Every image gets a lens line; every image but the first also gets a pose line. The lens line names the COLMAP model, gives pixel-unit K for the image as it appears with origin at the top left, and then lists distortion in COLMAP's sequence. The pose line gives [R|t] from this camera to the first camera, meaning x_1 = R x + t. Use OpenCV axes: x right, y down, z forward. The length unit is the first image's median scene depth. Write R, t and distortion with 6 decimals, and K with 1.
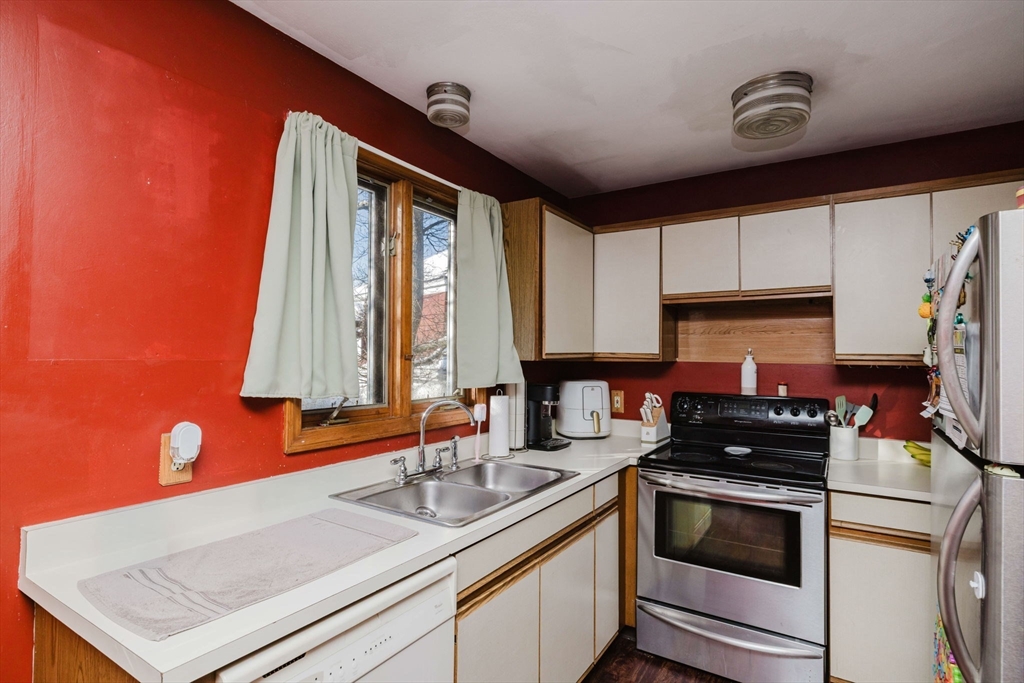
lens RADIAL K [[533.0, 0, 512.0], [0, 533.0, 341.5], [0, 0, 1]] dist [0.001239, 0.000116]
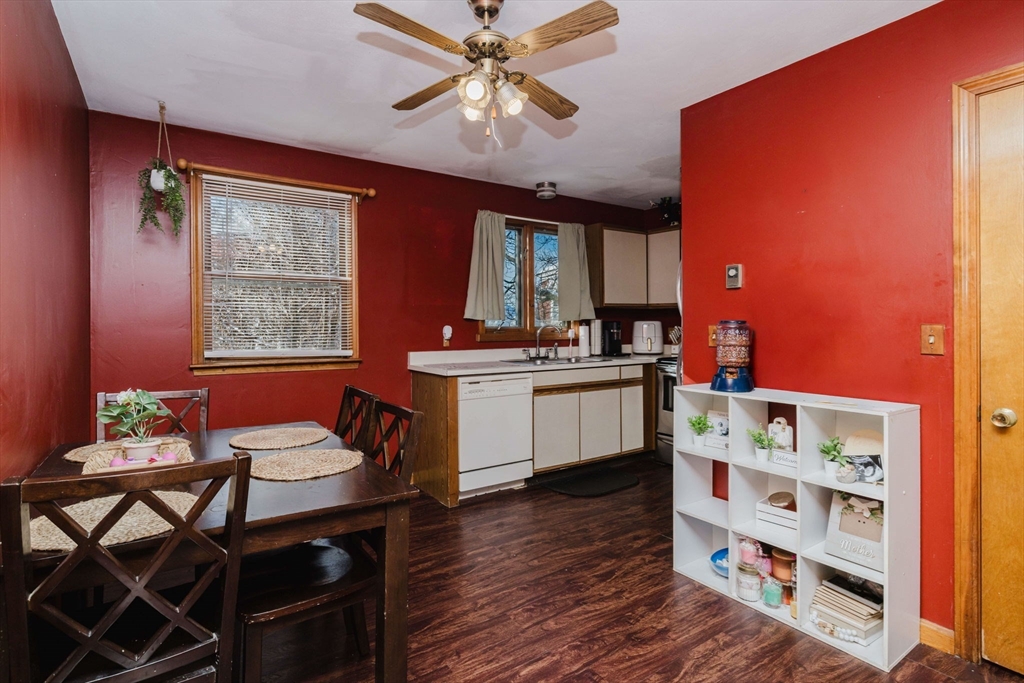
lens RADIAL K [[514.4, 0, 505.9], [0, 514.4, 280.3], [0, 0, 1]] dist [-0.004162, 0.000407]
pose [[0.921778, -0.046322, -0.384940, 0.498357], [0.023559, 0.997694, -0.063645, 0.053214], [0.387001, 0.049598, 0.920744, -0.944674]]
